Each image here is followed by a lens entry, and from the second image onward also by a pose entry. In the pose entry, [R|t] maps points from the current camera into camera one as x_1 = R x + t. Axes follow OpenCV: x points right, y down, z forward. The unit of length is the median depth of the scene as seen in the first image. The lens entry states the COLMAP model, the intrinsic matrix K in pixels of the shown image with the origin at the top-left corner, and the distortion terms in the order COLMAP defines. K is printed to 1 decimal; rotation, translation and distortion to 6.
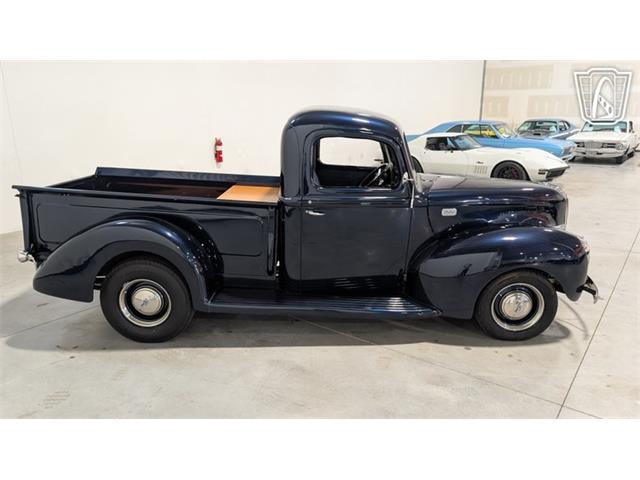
lens RADIAL K [[469.5, 0, 322.7], [0, 469.5, 241.9], [0, 0, 1]] dist [0.021701, -0.016454]
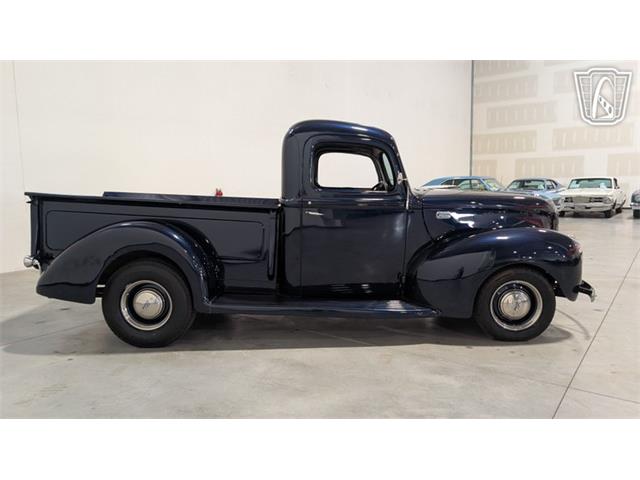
lens RADIAL K [[469.5, 0, 319.9], [0, 469.5, 239.3], [0, 0, 1]] dist [0.021701, -0.016454]
pose [[0.999954, -0.009157, 0.002984, -0.007923], [0.009515, 0.987262, -0.158816, 0.151728], [-0.001492, 0.158837, 0.987304, -0.016395]]
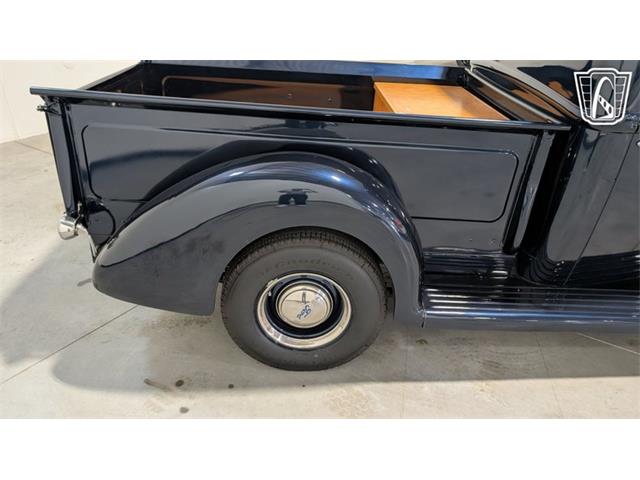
lens RADIAL K [[469.5, 0, 333.3], [0, 469.5, 253.8], [0, 0, 1]] dist [0.021701, -0.016454]
pose [[0.999120, -0.010234, 0.040674, -0.357949], [0.001035, 0.975497, 0.220009, -0.057715], [-0.041929, -0.219773, 0.974650, 0.465220]]
